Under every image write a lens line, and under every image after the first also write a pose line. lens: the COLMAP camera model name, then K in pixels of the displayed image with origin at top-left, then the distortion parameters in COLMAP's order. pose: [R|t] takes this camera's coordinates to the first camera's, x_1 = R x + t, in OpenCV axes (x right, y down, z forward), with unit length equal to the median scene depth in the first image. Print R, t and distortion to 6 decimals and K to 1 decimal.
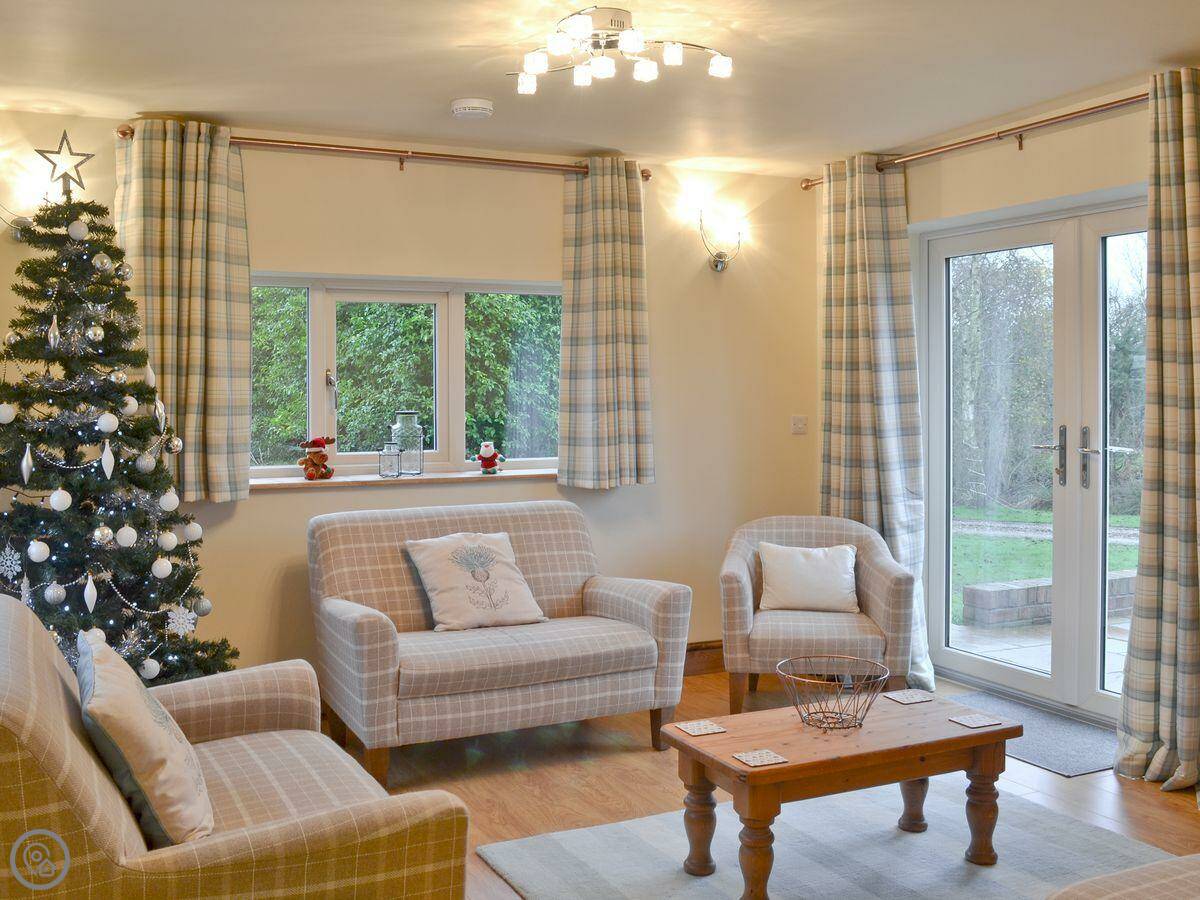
lens RADIAL K [[1214.0, 0, 595.0], [0, 1214.0, 401.2], [0, 0, 1]] dist [-0.074573, 0.009328]
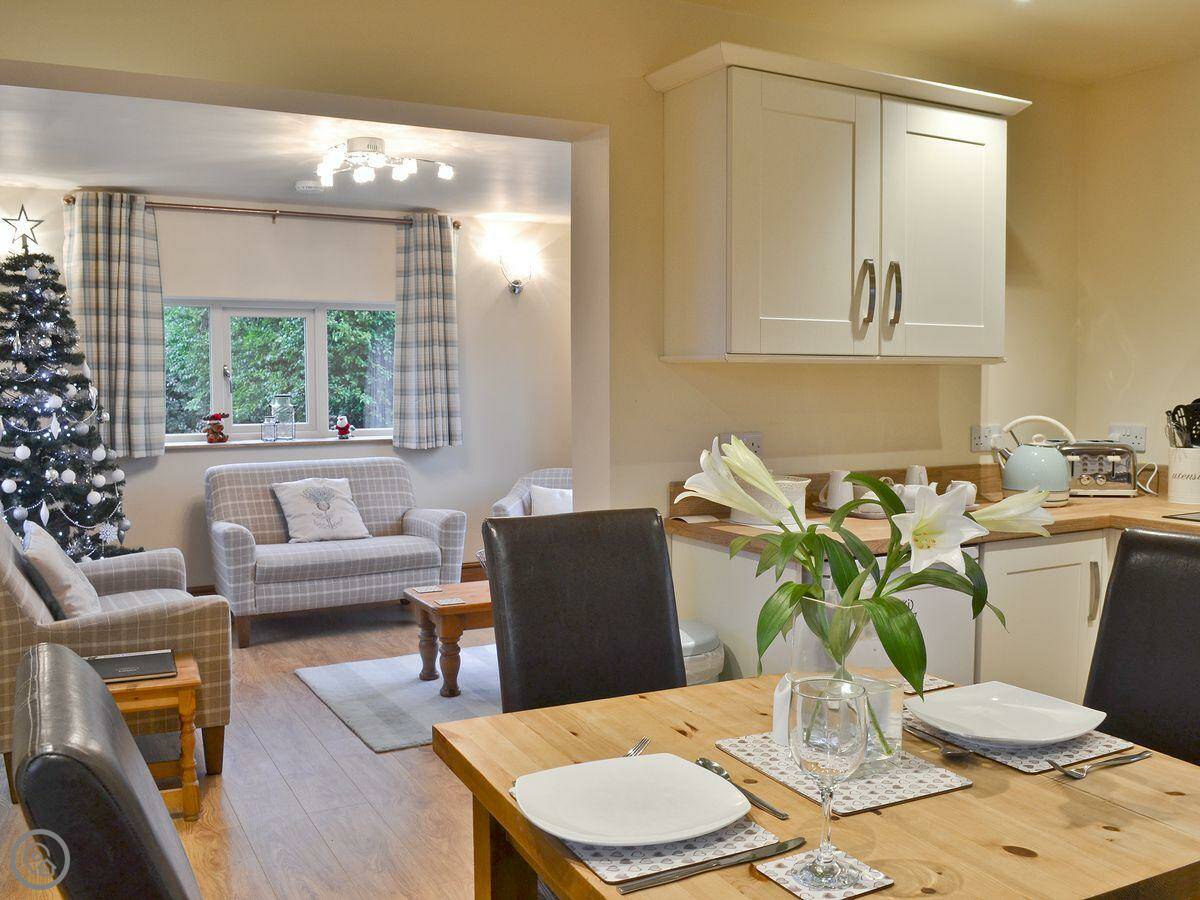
lens RADIAL K [[1105.4, 0, 644.7], [0, 1105.4, 443.3], [0, 0, 1]] dist [-0.068814, 0.002438]
pose [[0.997471, -0.004185, 0.070949, 0.194208], [0.000739, 0.998822, 0.048519, 0.003559], [-0.071068, -0.048344, 0.996299, -0.338909]]
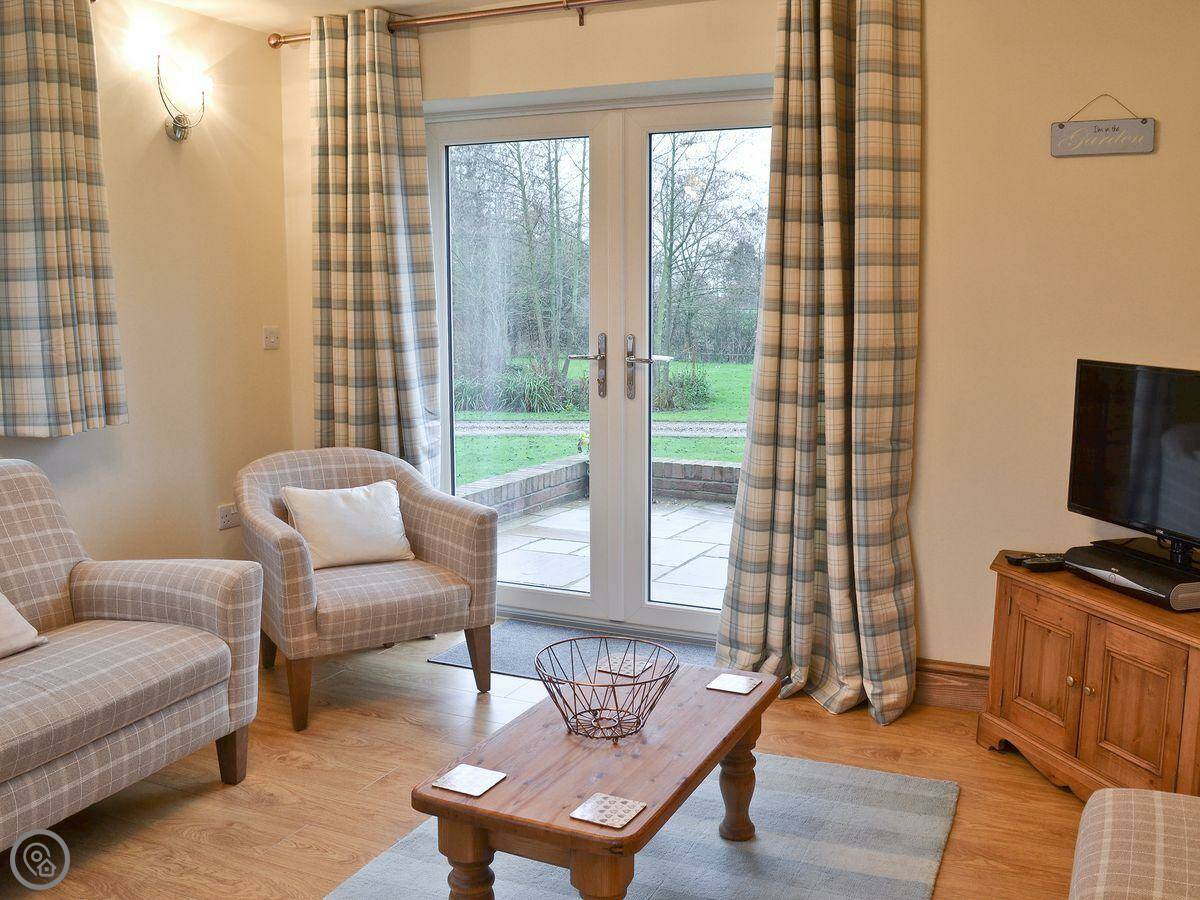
lens RADIAL K [[1105.4, 0, 644.7], [0, 1105.4, 443.3], [0, 0, 1]] dist [-0.068814, 0.002438]
pose [[0.755494, -0.082841, 0.649898, -0.167193], [0.001848, 0.992239, 0.124330, -0.002348], [-0.655153, -0.092730, 0.749783, 0.336012]]
